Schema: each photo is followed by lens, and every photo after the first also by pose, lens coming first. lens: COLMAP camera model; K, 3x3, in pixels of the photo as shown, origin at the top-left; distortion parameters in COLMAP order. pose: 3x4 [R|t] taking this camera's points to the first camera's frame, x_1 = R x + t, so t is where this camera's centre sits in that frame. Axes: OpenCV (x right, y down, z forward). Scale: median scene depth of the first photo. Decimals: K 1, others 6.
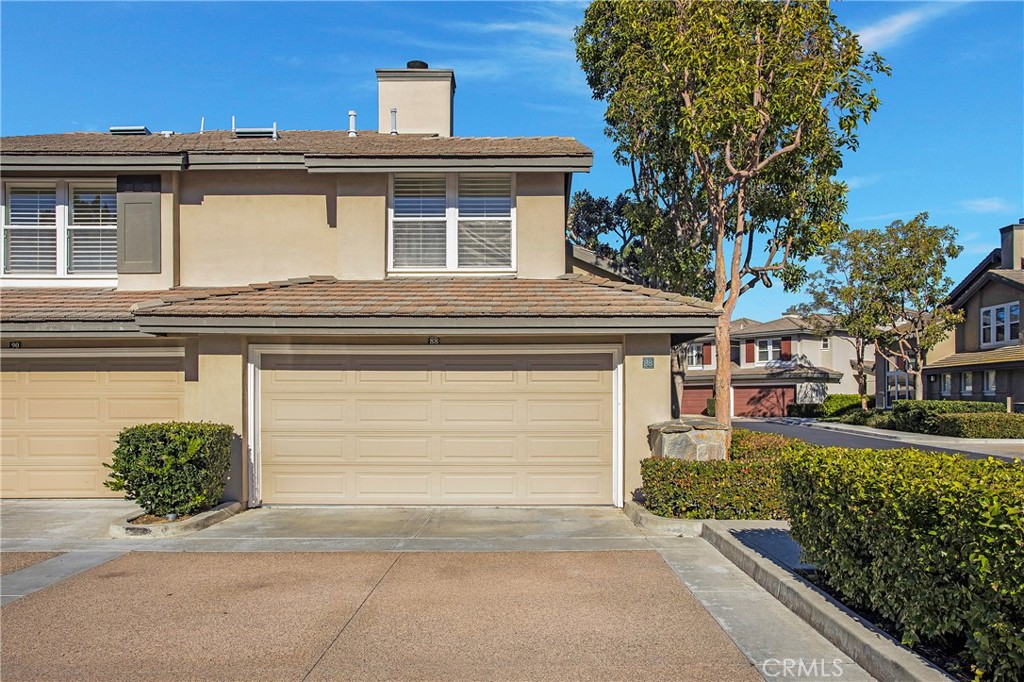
lens RADIAL K [[723.5, 0, 512.0], [0, 723.5, 341.0], [0, 0, 1]] dist [-0.002991, -0.000720]
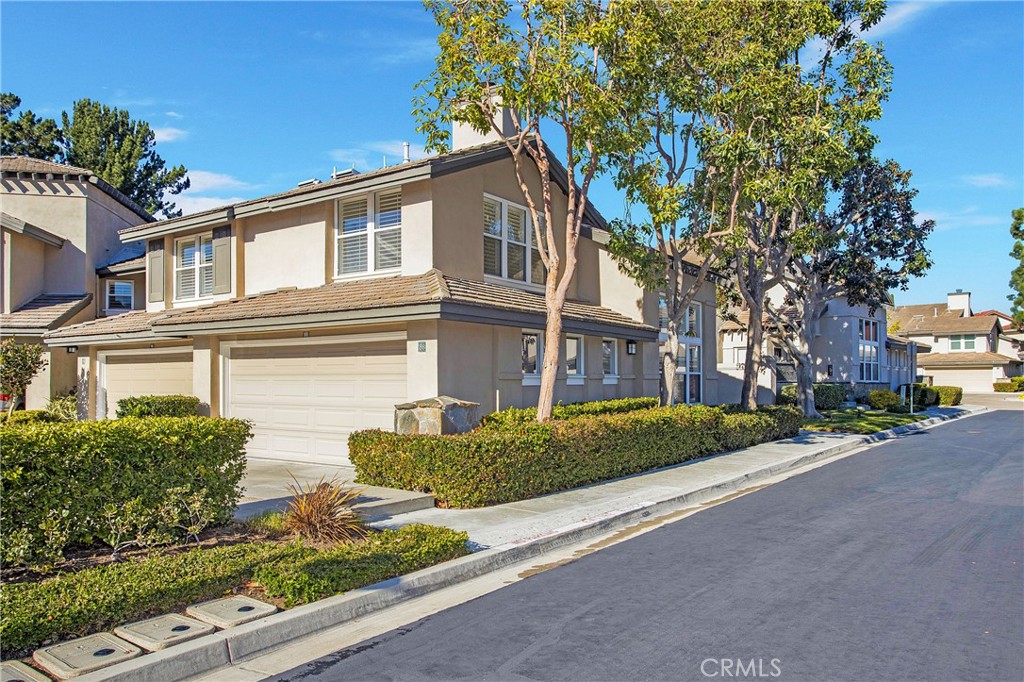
lens RADIAL K [[723.5, 0, 512.0], [0, 723.5, 341.0], [0, 0, 1]] dist [-0.002991, -0.000720]
pose [[0.816745, -0.032103, -0.576105, 0.825895], [0.044100, 0.999004, 0.006852, 0.017148], [0.575311, -0.031003, 0.817347, 0.147092]]
